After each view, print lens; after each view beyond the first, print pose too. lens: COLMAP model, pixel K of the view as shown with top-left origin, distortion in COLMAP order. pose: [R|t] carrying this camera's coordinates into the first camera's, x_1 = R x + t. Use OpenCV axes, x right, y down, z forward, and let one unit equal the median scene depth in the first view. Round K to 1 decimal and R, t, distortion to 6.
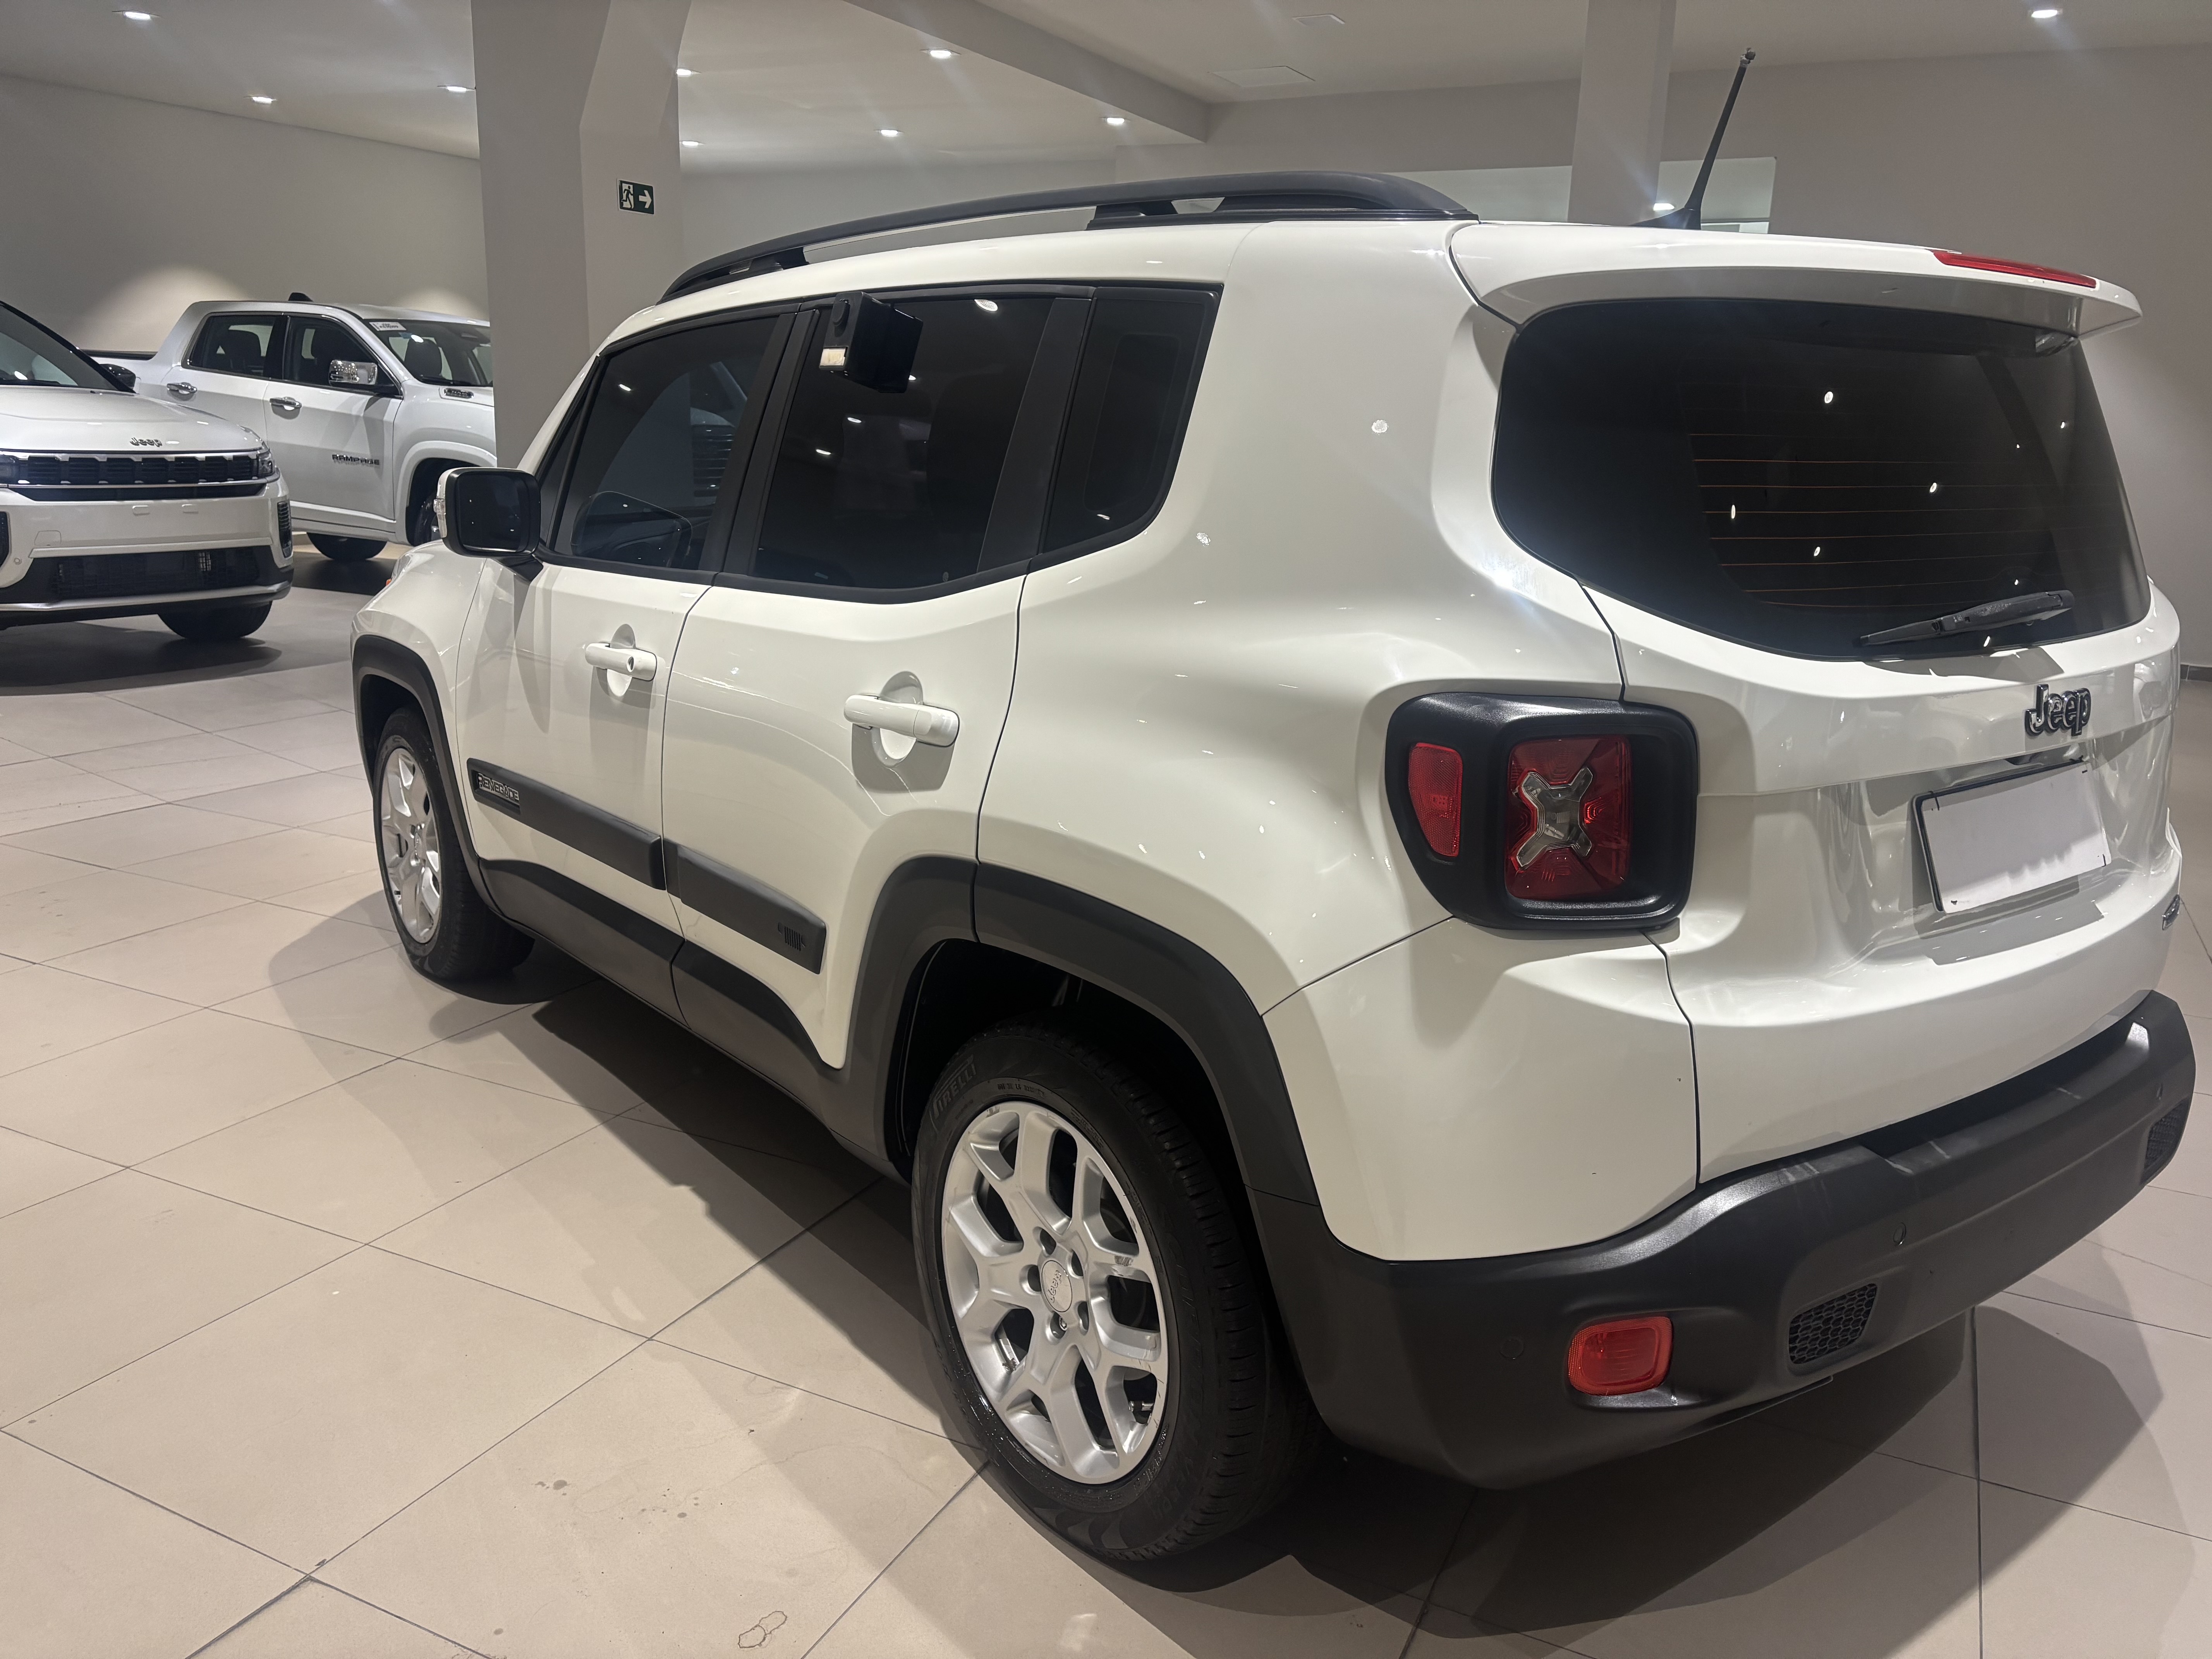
lens RADIAL K [[1698.8, 0, 1106.0], [0, 1698.8, 829.5], [0, 0, 1]] dist [0.074222, -0.118980]
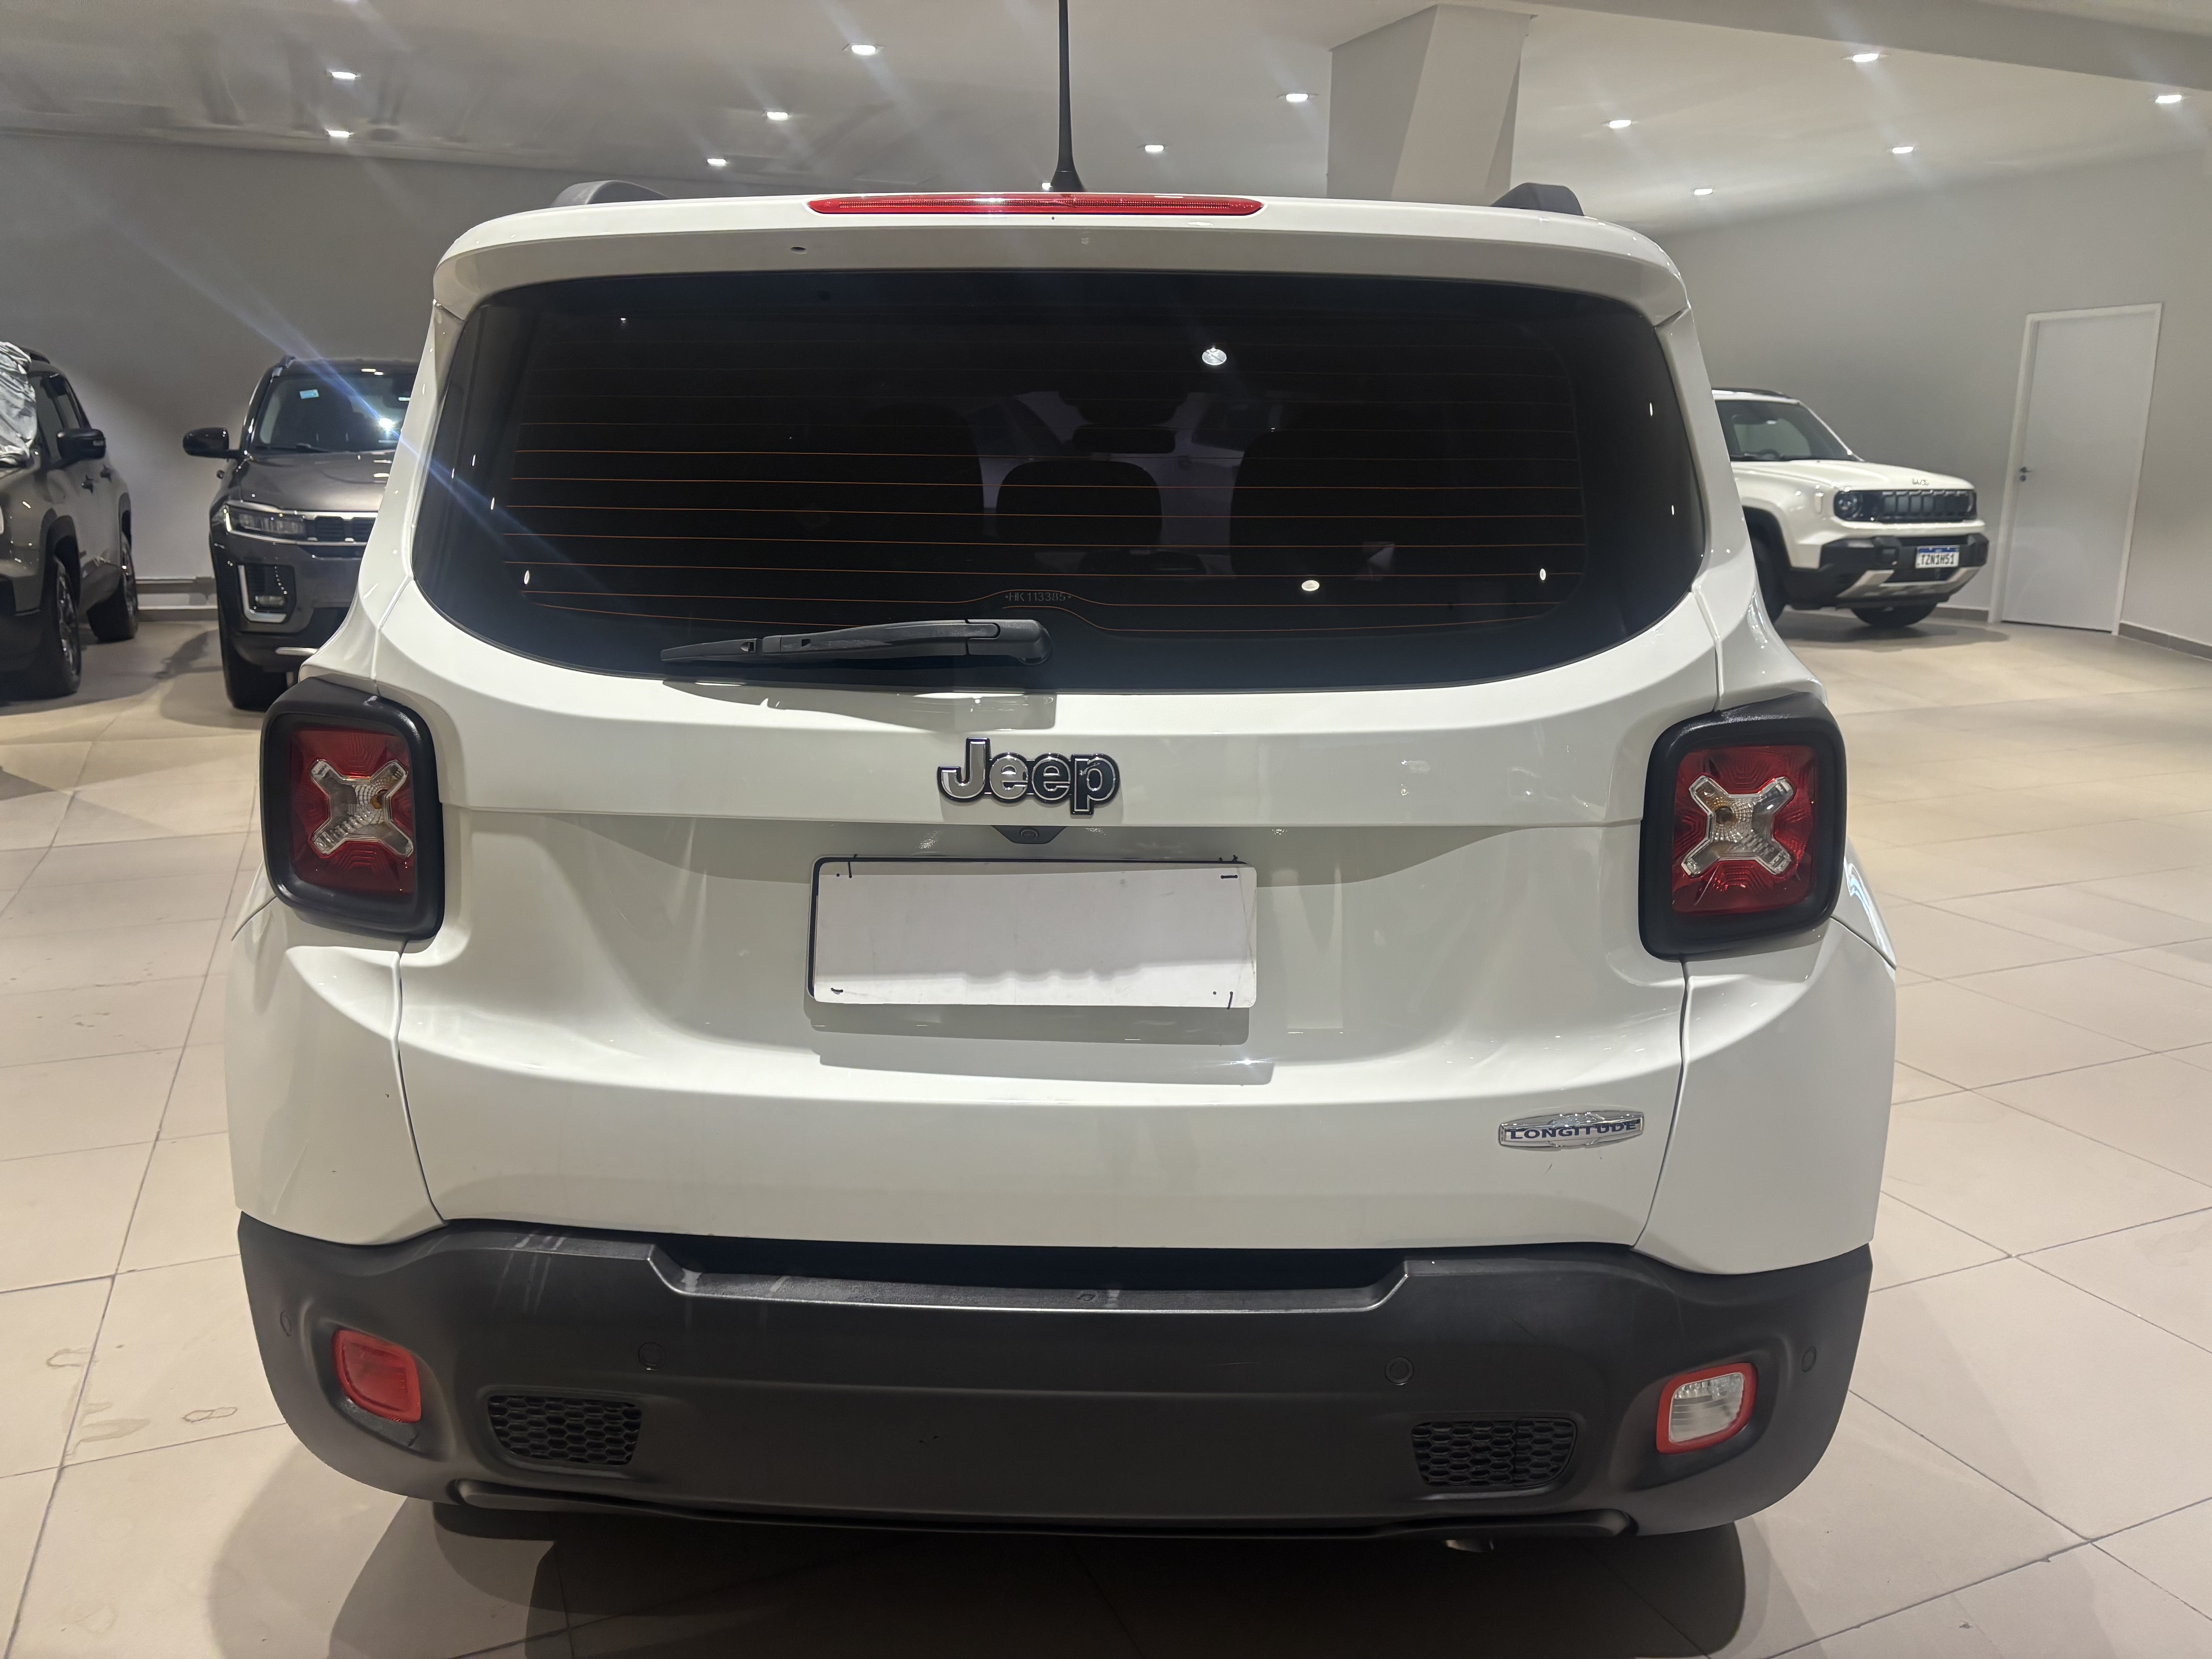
lens RADIAL K [[1611.7, 0, 1107.8], [0, 1611.7, 793.2], [0, 0, 1]] dist [0.172914, -0.170155]
pose [[0.759391, 0.112154, -0.640896, 0.892592], [-0.141921, 0.989865, 0.005061, -0.059969], [0.634968, 0.087113, 0.767611, 0.395612]]
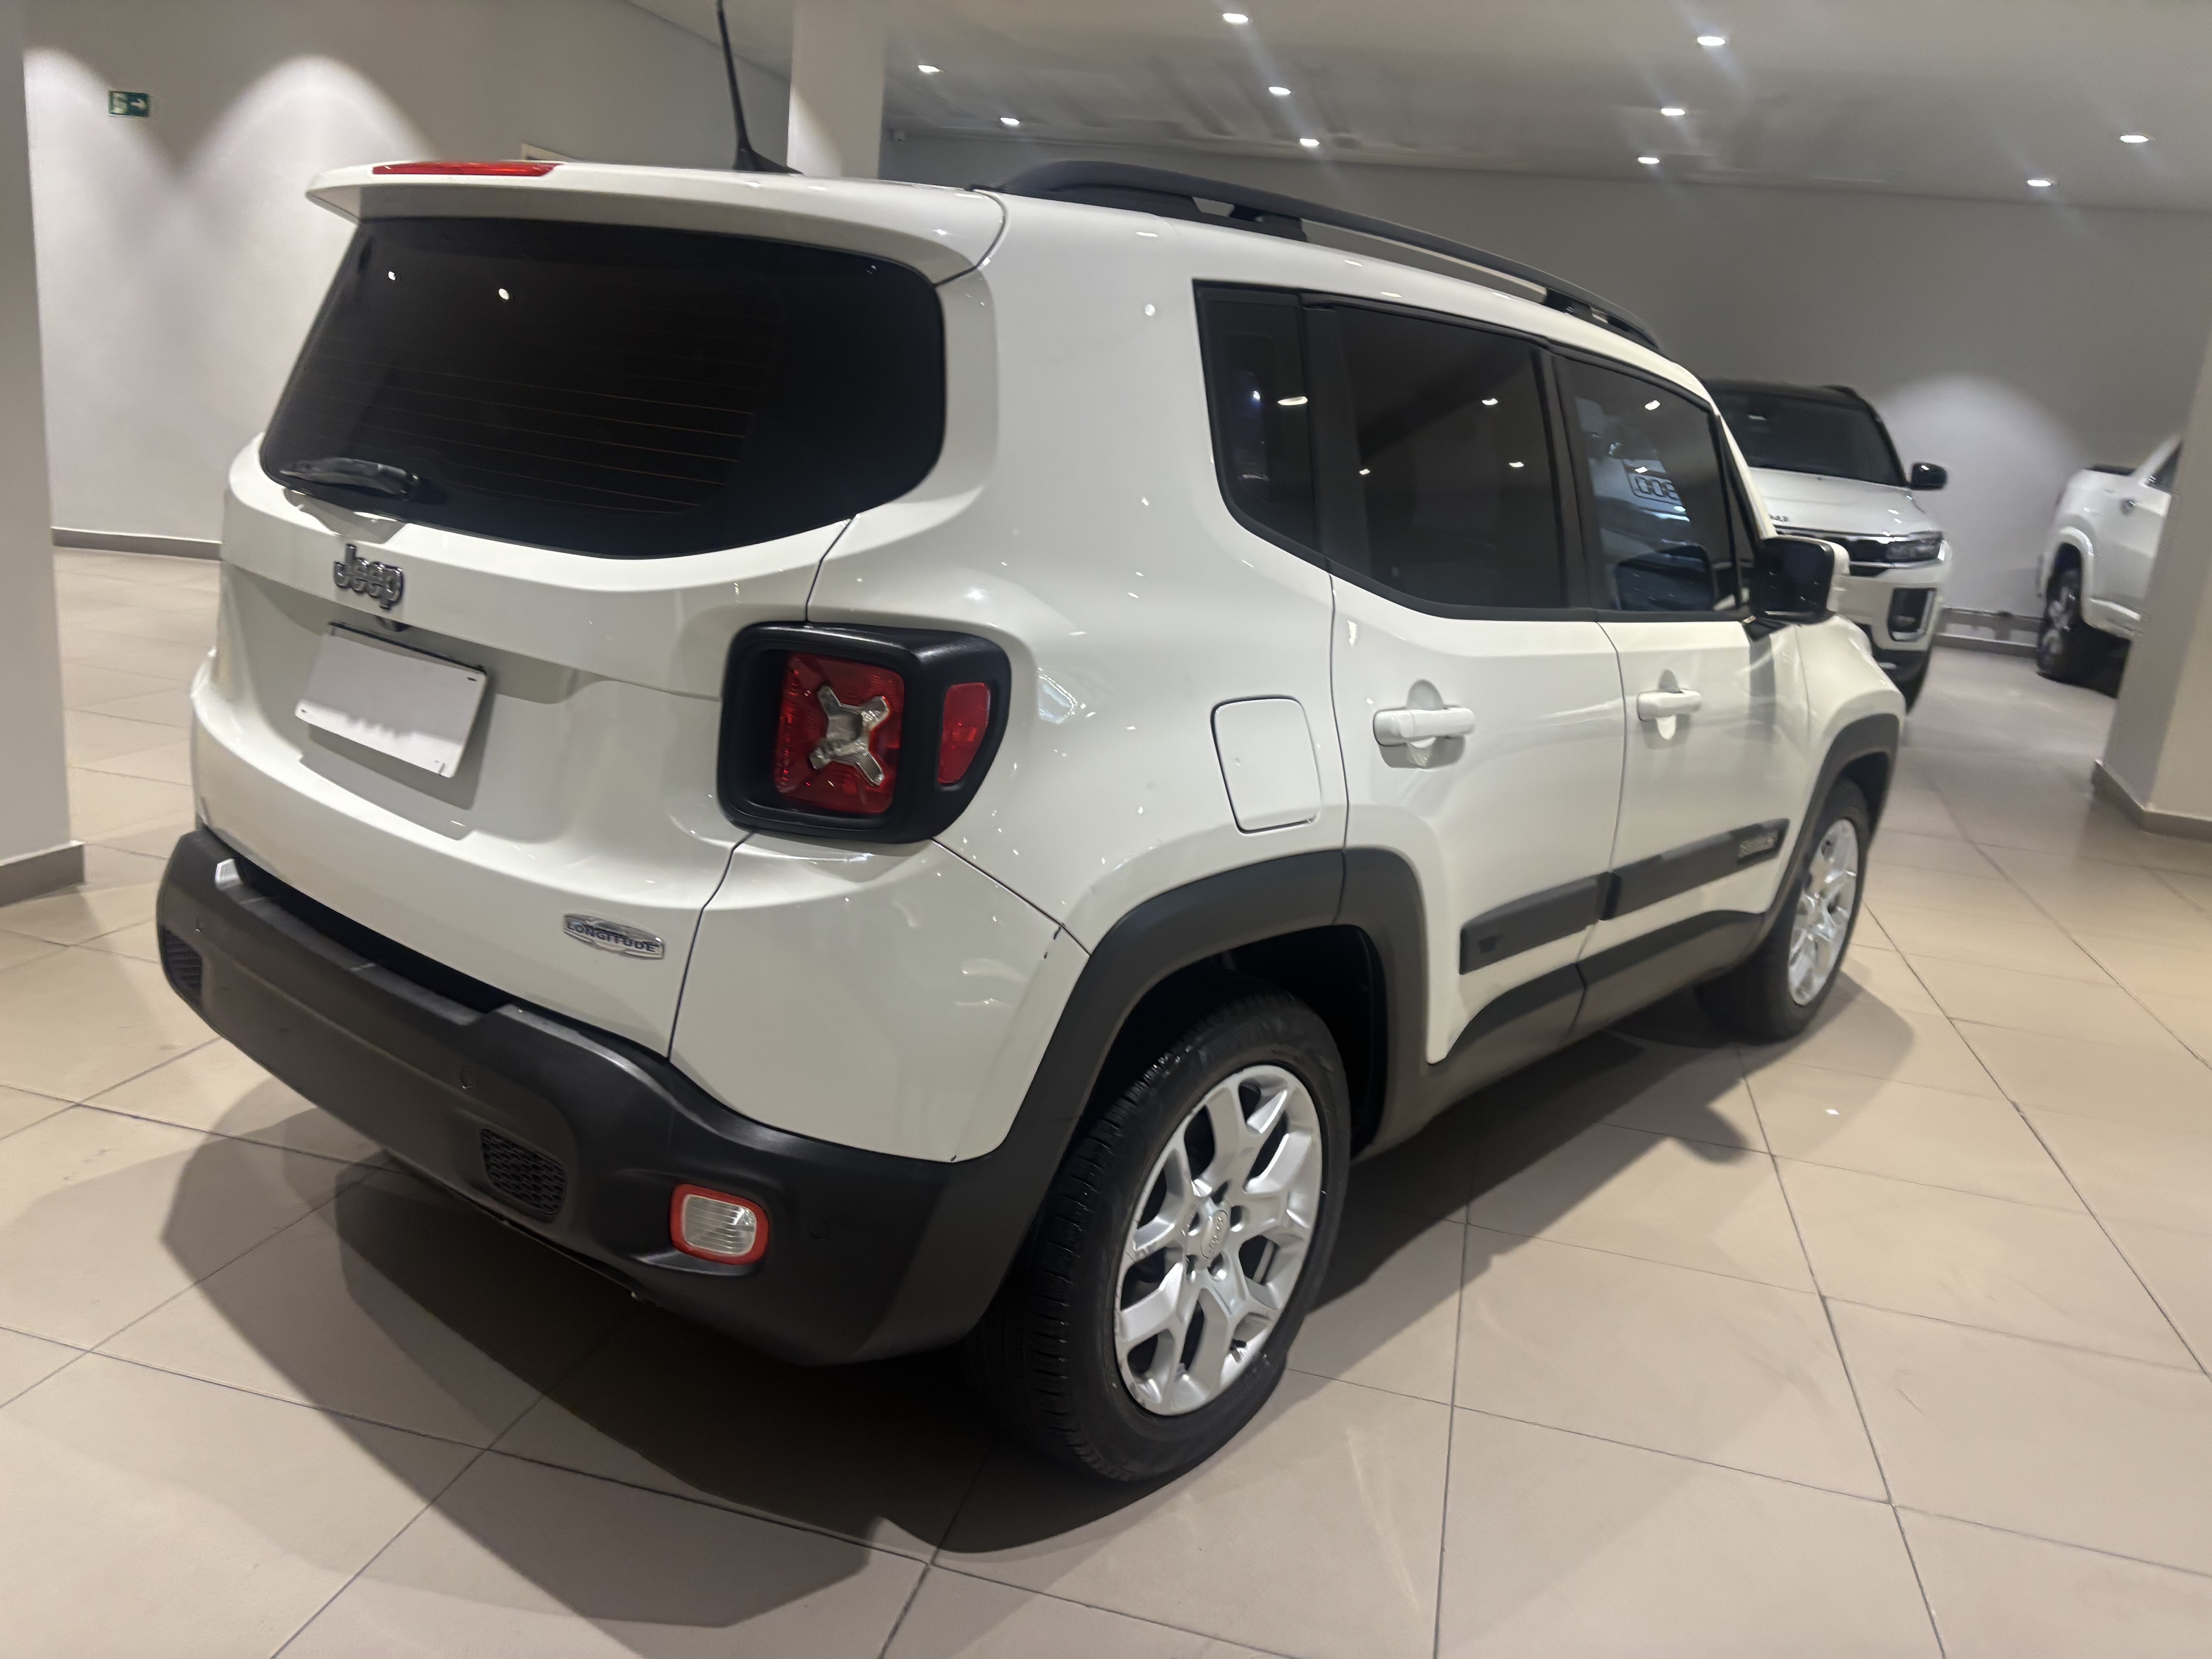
lens RADIAL K [[1669.9, 0, 1108.6], [0, 1669.9, 793.7], [0, 0, 1]] dist [0.006717, -0.001598]
pose [[0.228595, 0.225796, -0.946974, 1.420364], [-0.322213, 0.935455, 0.145269, -0.205271], [0.918653, 0.271919, 0.286595, 0.987966]]
